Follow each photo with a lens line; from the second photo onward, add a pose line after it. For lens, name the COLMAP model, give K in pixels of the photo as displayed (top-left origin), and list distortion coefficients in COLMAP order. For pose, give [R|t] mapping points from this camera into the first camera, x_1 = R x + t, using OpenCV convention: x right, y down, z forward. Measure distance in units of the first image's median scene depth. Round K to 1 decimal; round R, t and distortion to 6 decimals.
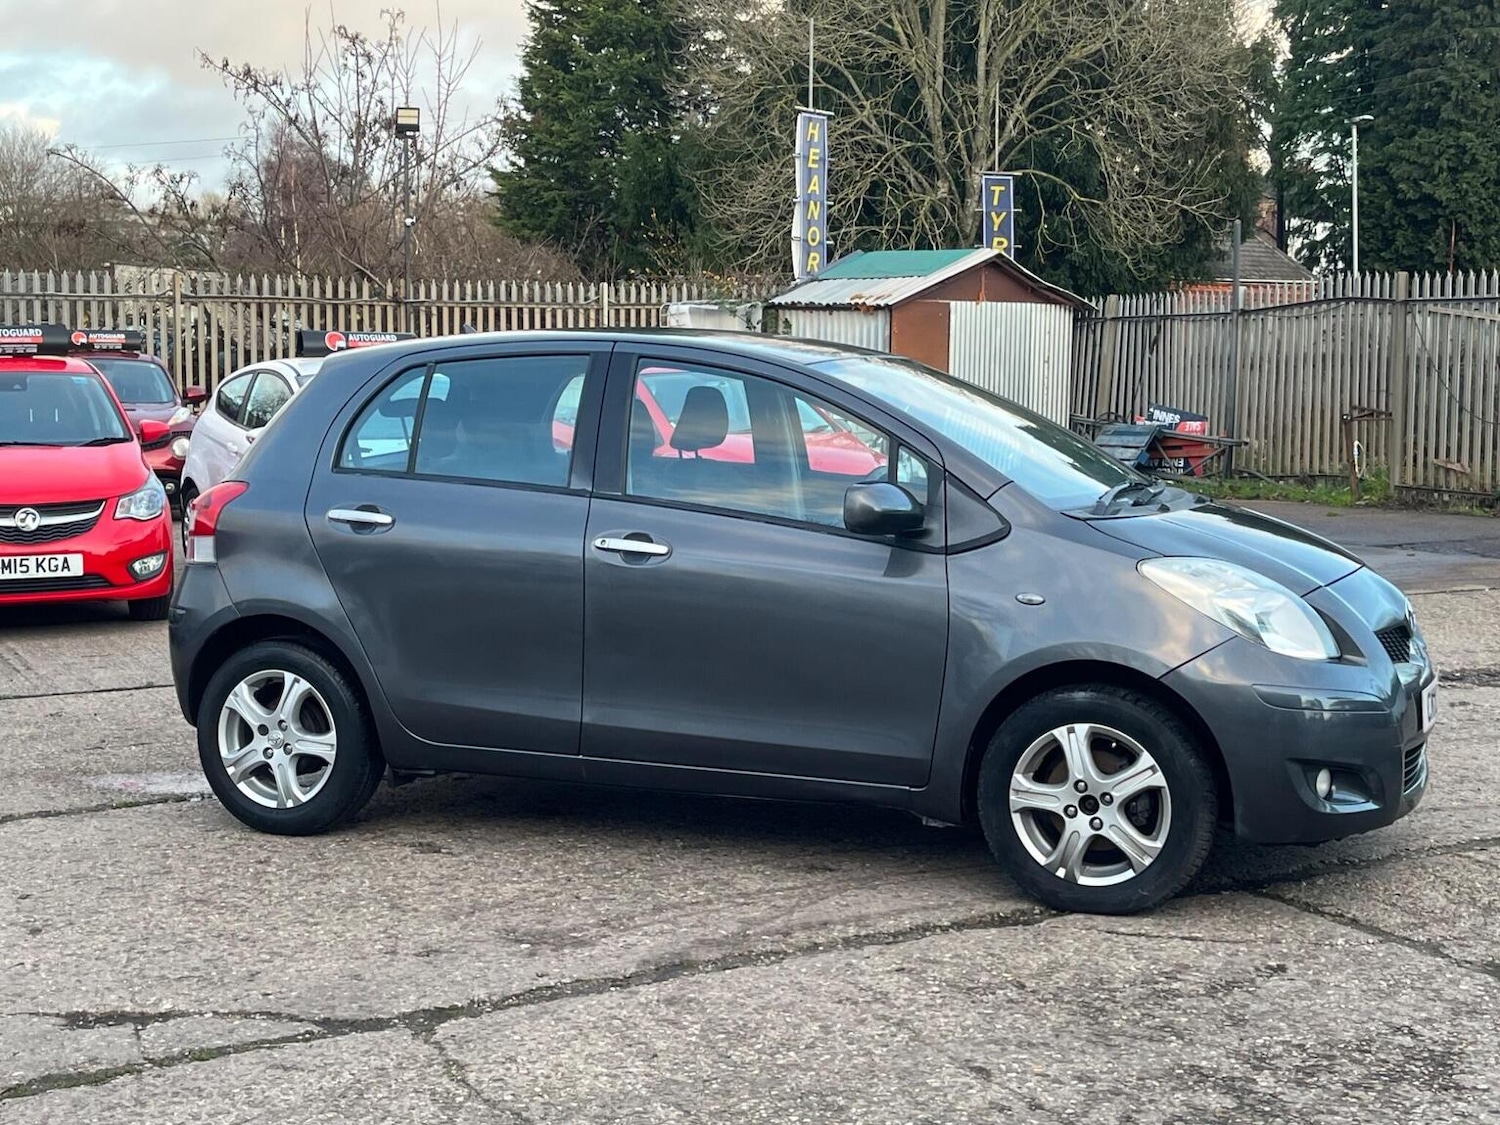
lens RADIAL K [[2106.2, 0, 734.2], [0, 2106.2, 534.2], [0, 0, 1]] dist [0.169427, -0.637482]
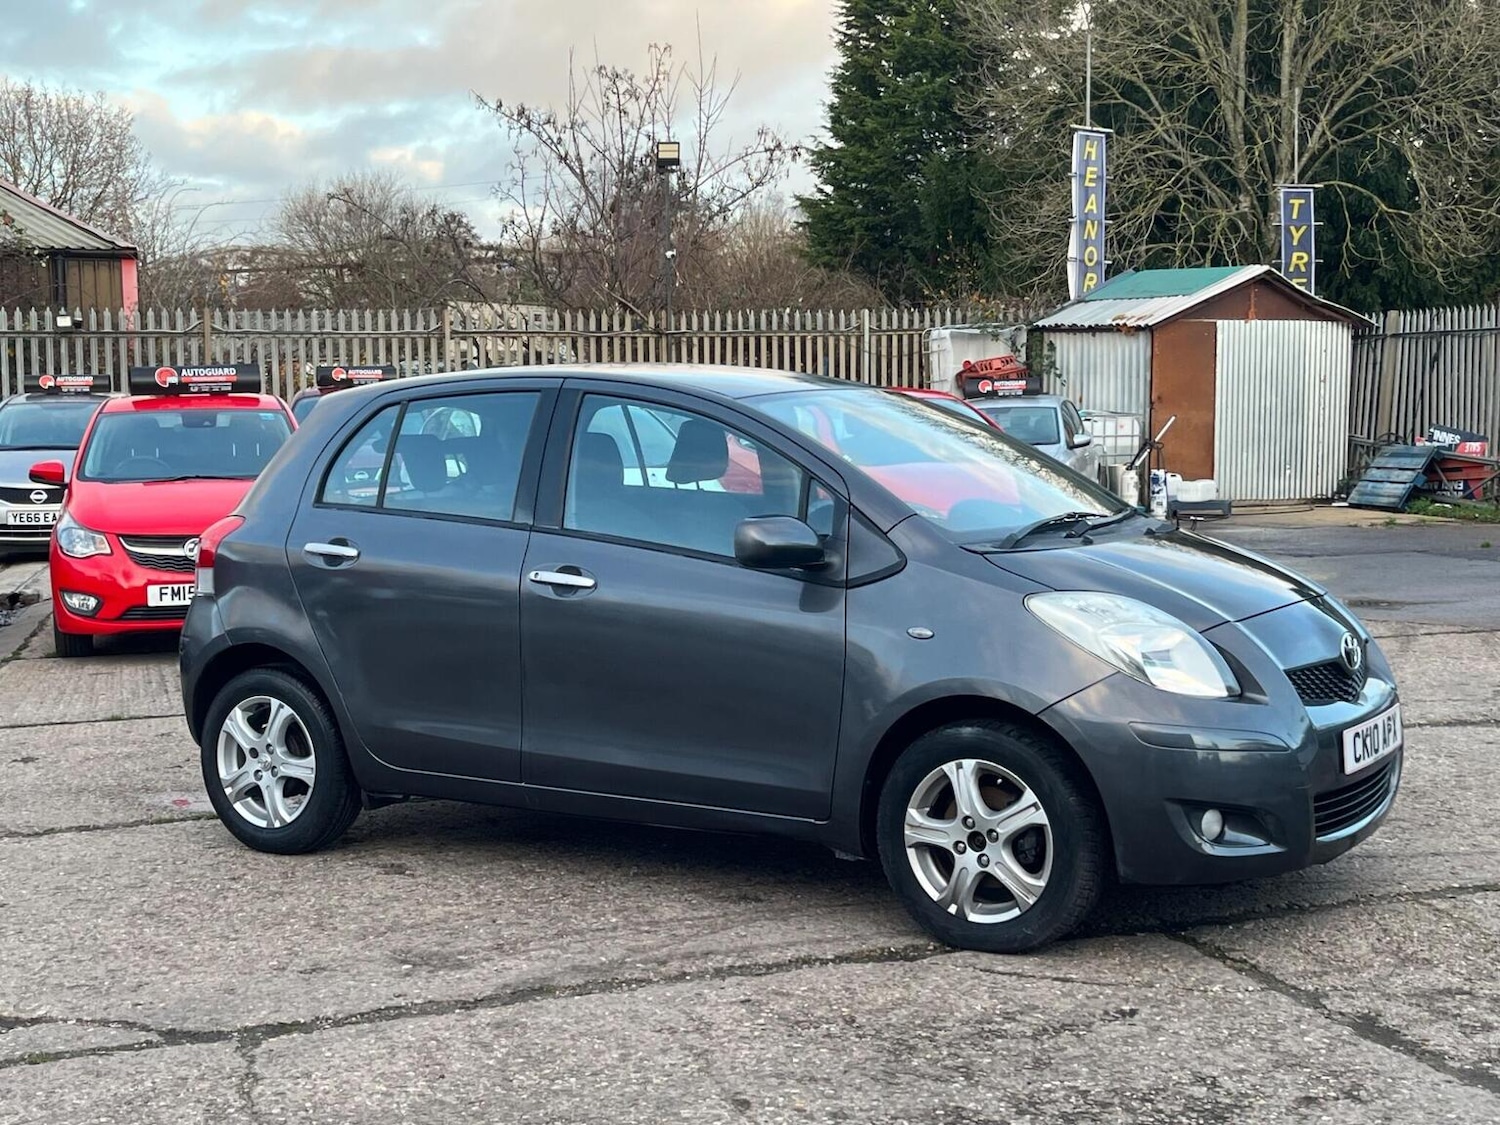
lens RADIAL K [[2102.5, 0, 740.7], [0, 2102.5, 579.3], [0, 0, 1]] dist [0.165271, -0.602272]
pose [[0.986339, 0.001332, -0.164723, 0.109206], [0.000300, 0.999951, 0.009887, -0.002280], [0.164729, -0.009802, 0.986290, 0.004713]]
